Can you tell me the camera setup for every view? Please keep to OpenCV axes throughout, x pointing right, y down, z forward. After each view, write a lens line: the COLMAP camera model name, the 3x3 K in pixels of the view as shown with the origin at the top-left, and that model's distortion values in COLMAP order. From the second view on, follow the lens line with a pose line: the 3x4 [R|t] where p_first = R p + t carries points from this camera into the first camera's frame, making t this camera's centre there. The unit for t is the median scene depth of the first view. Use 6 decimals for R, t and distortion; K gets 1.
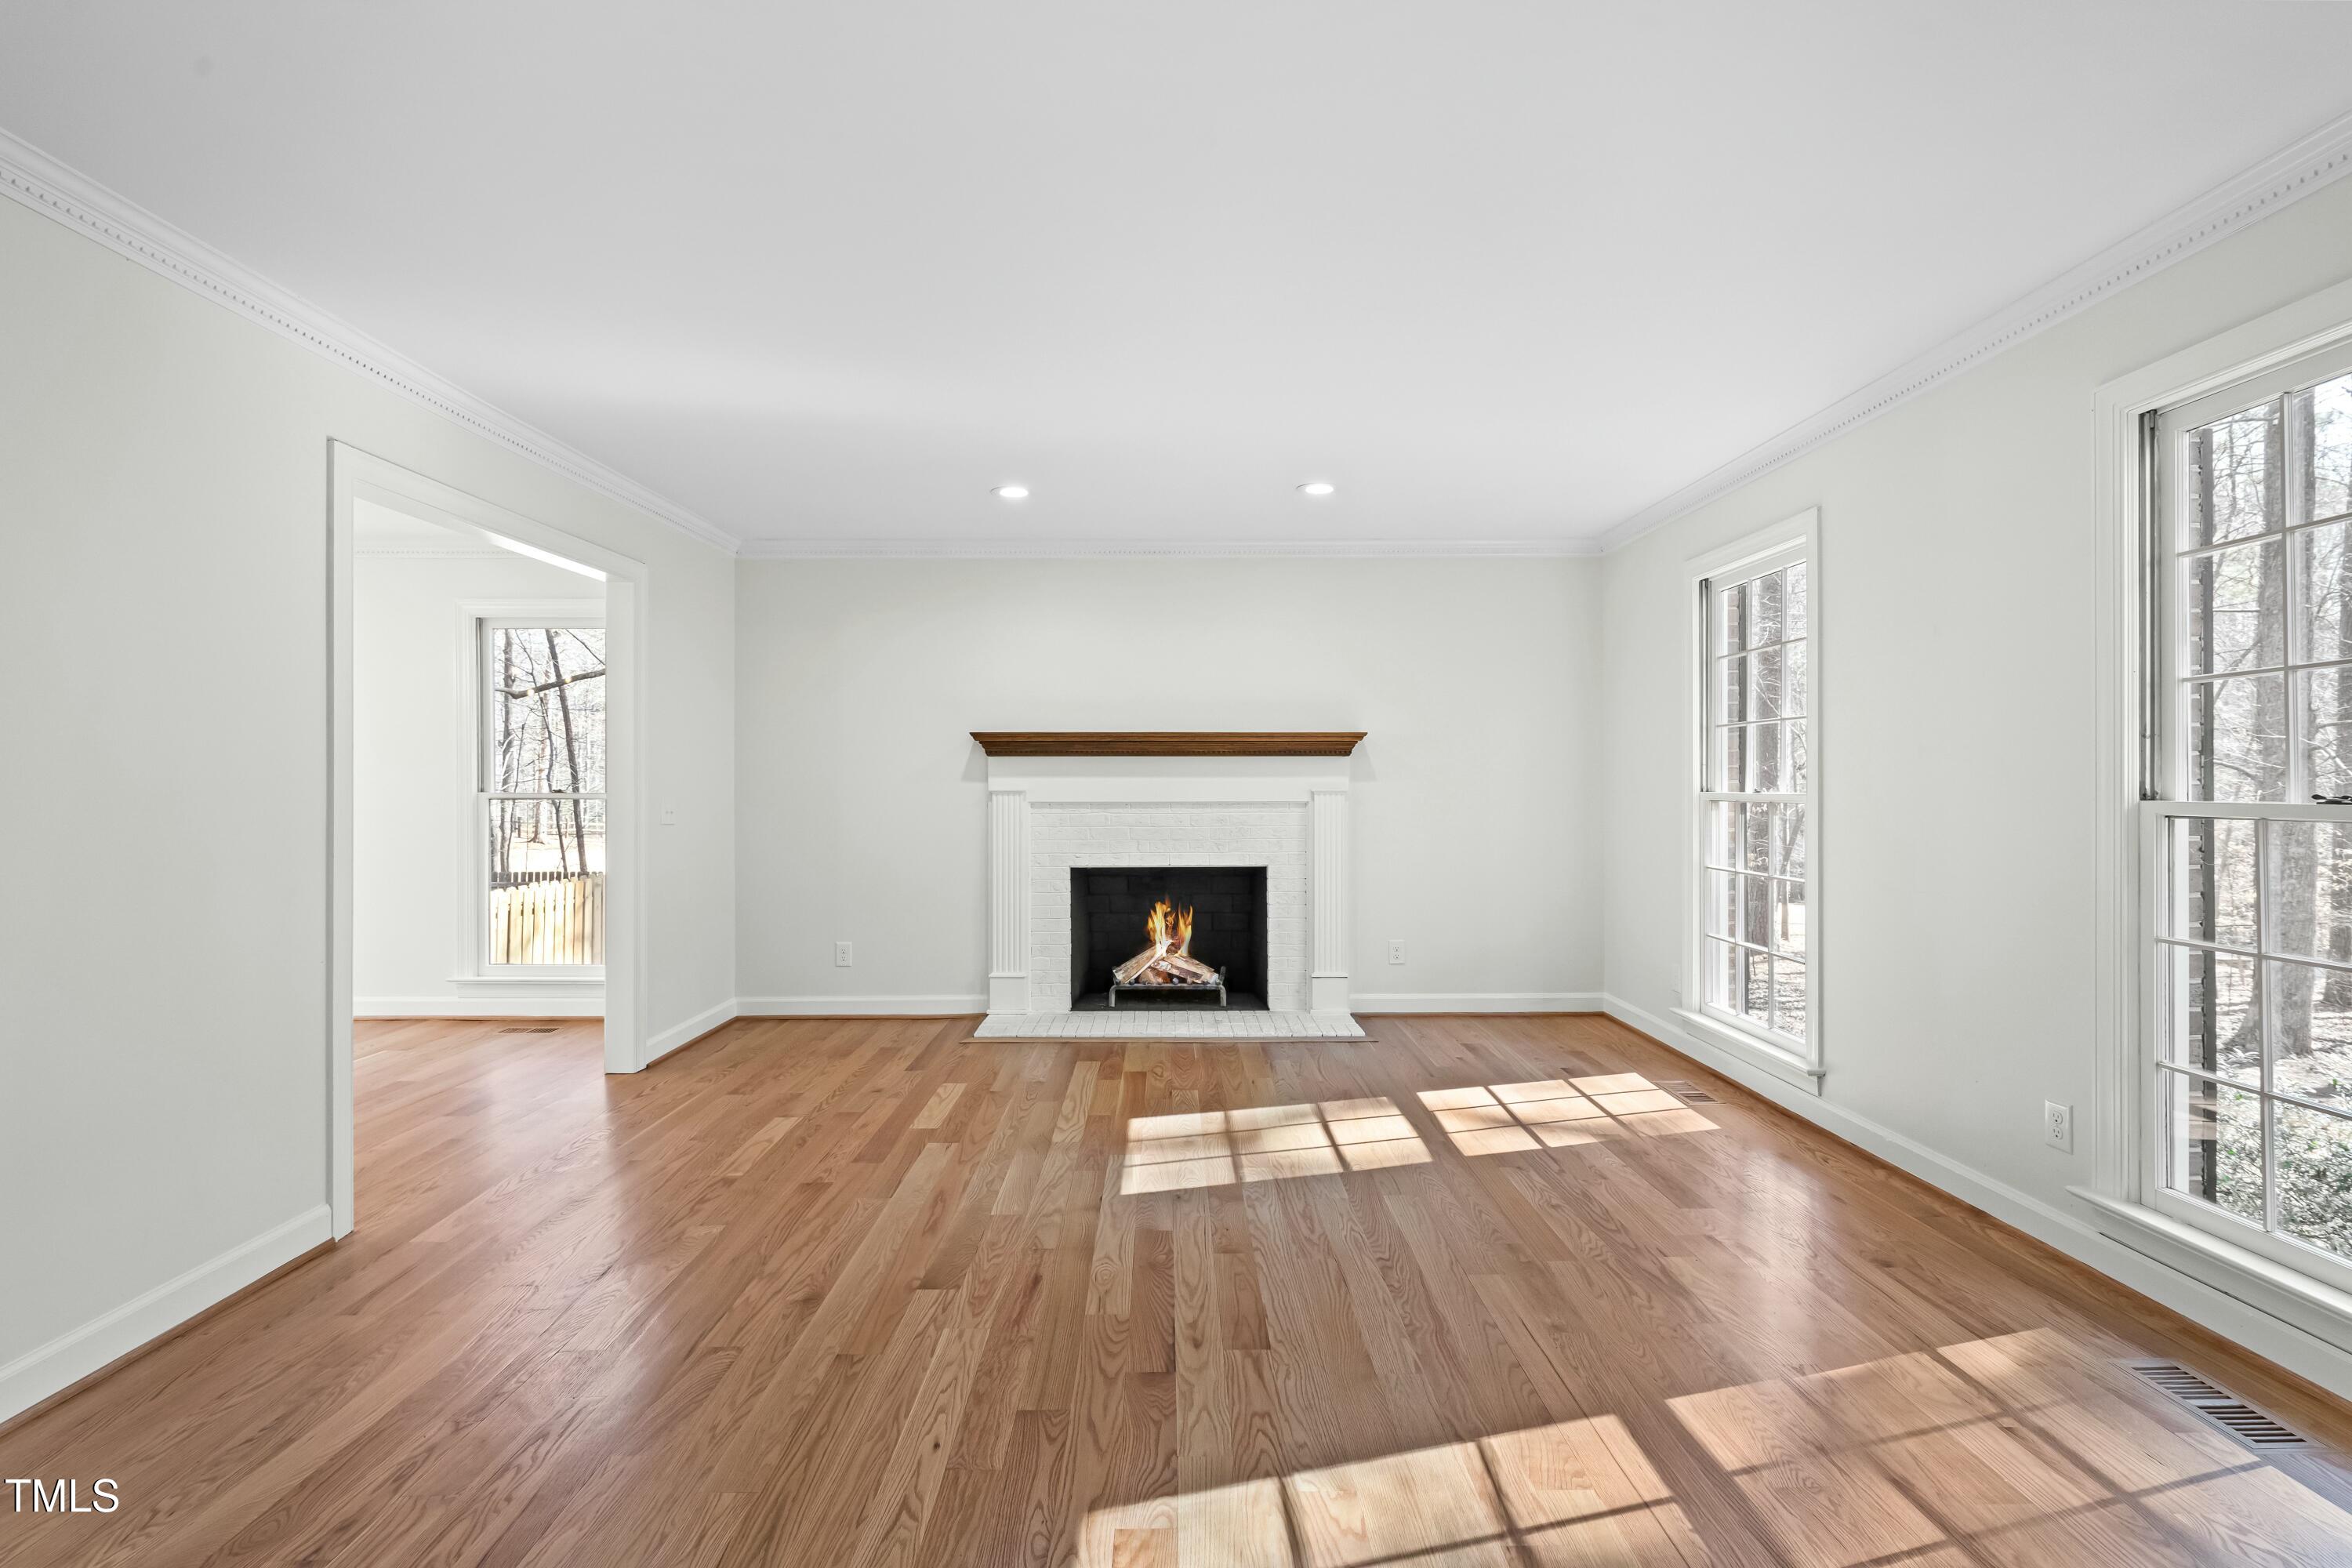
lens RADIAL K [[1073.9, 0, 1173.3], [0, 1073.9, 788.5], [0, 0, 1]] dist [-0.000232, 0.000795]
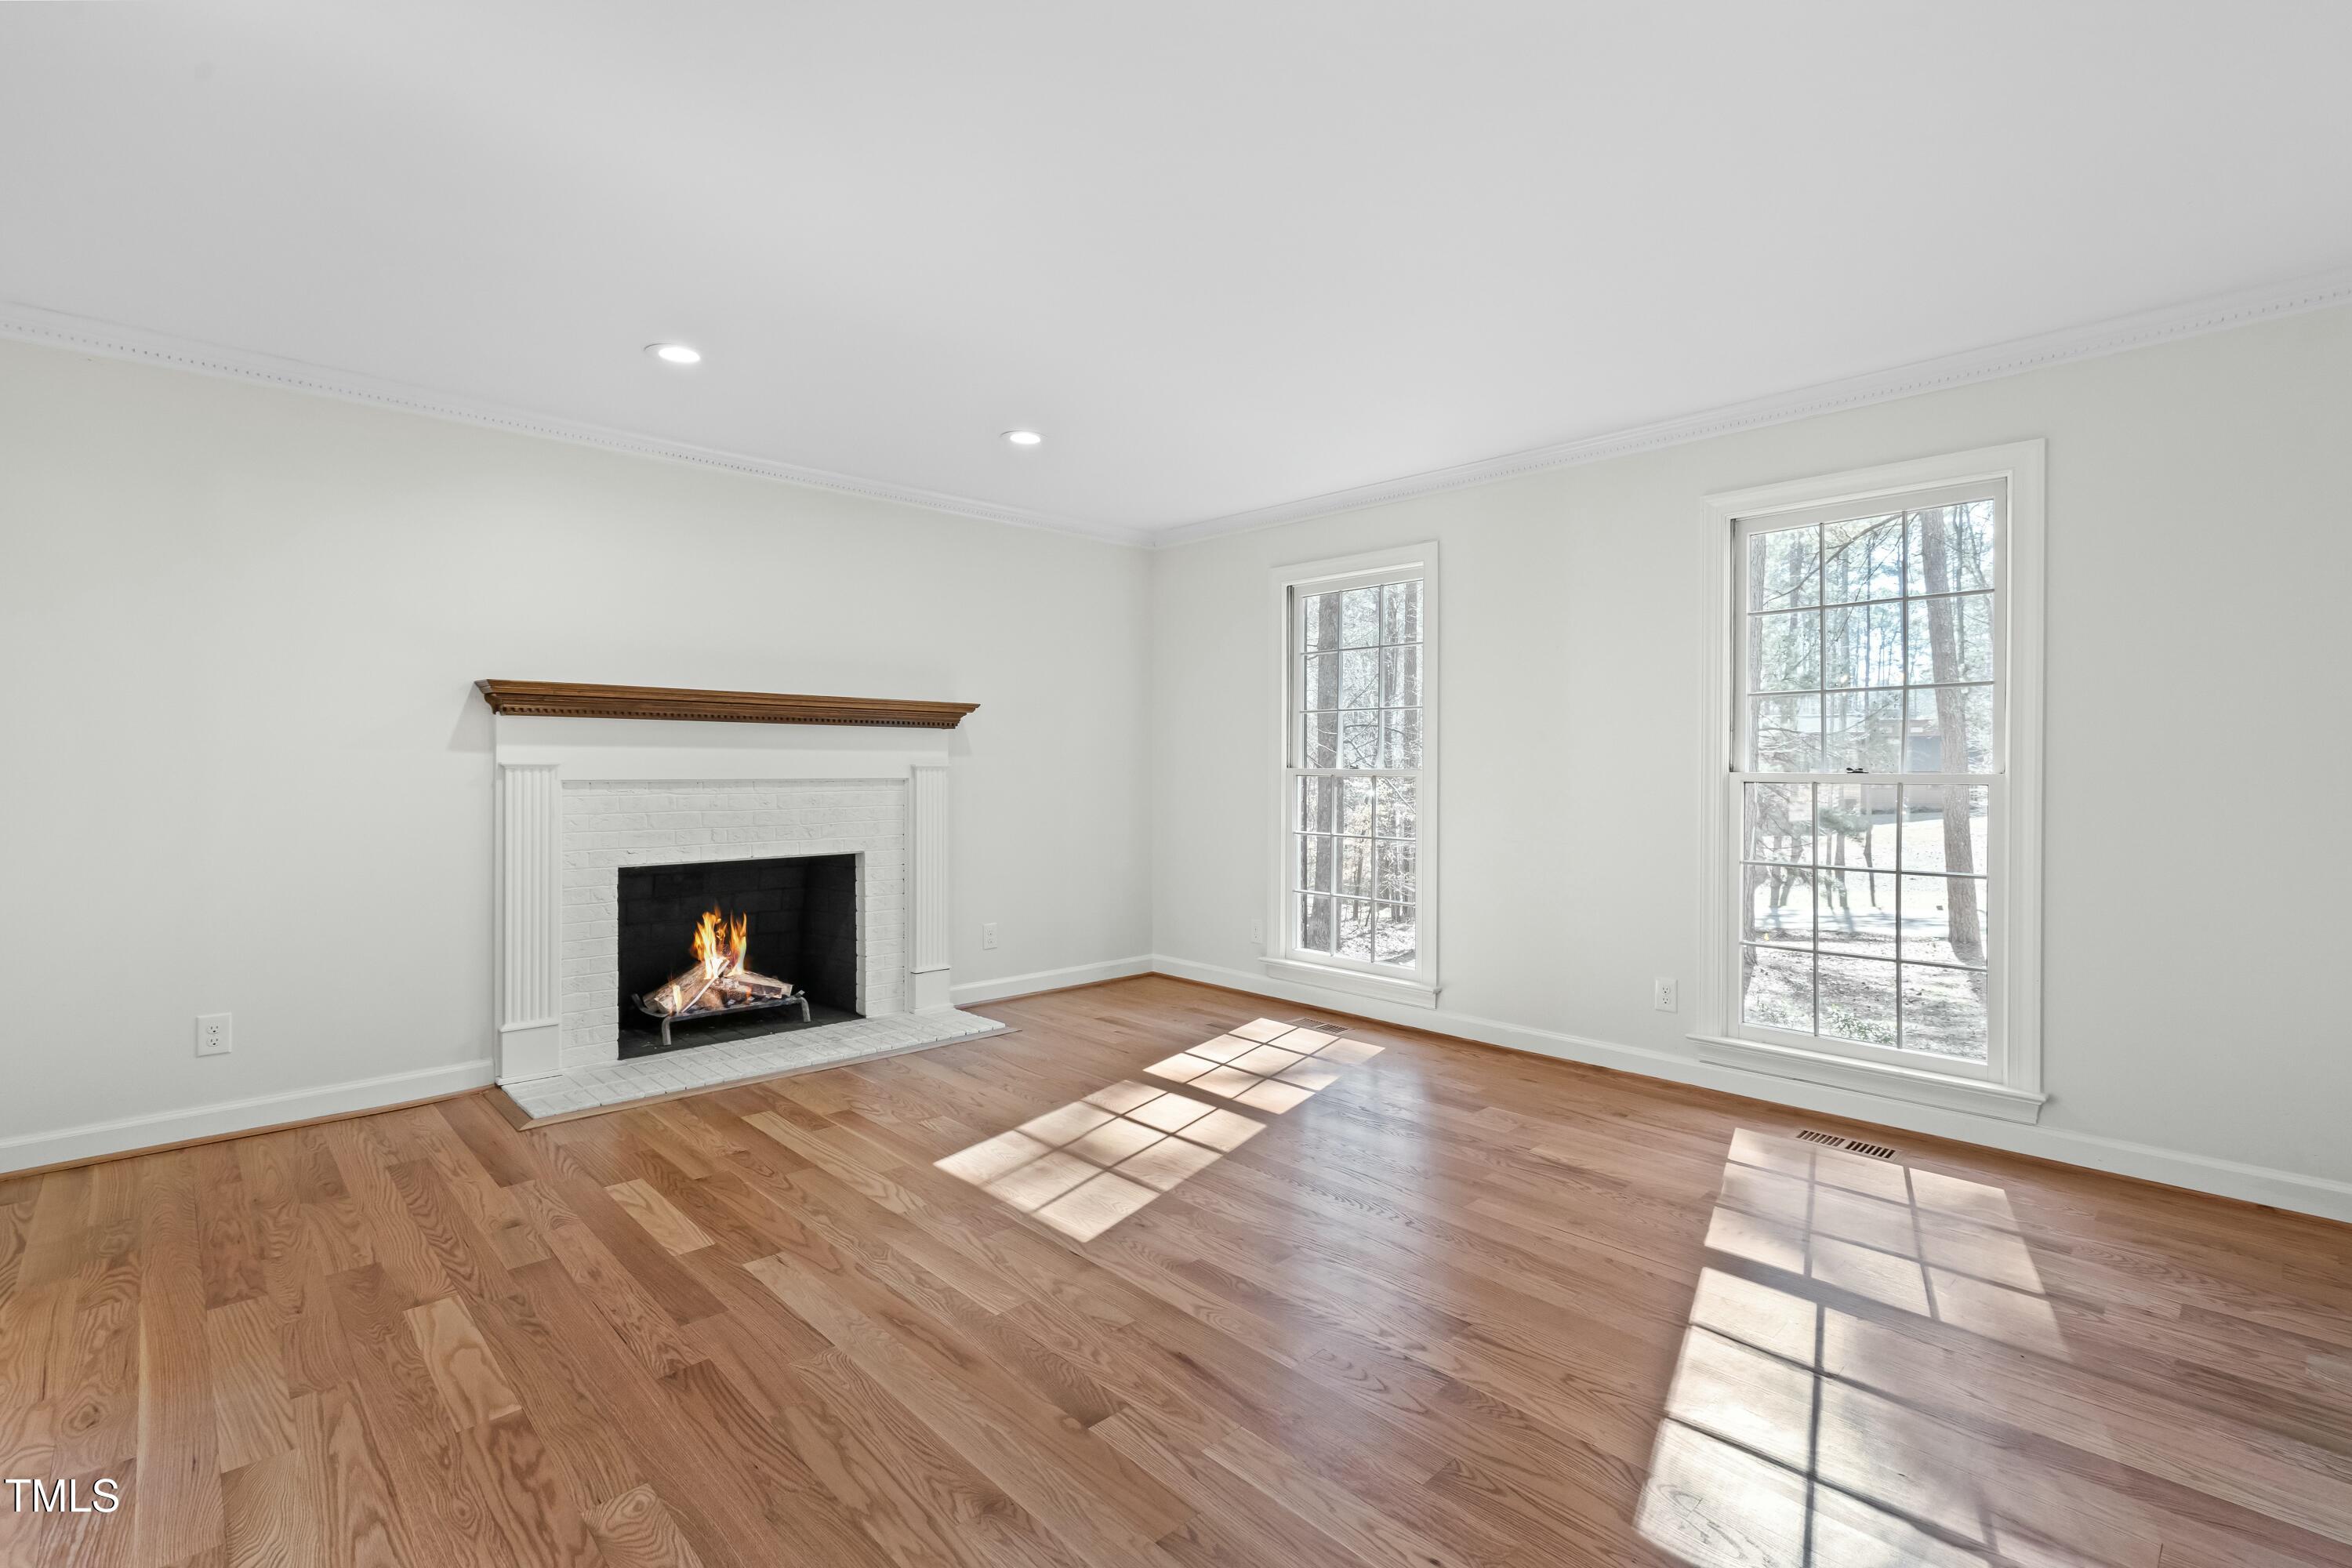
lens RADIAL K [[1073.9, 0, 1173.3], [0, 1073.9, 788.5], [0, 0, 1]] dist [-0.000232, 0.000795]
pose [[0.726010, -0.009139, 0.687624, -0.463497], [-0.003955, 0.999840, 0.017464, 0.005630], [-0.687673, -0.015398, 0.725857, 0.279170]]
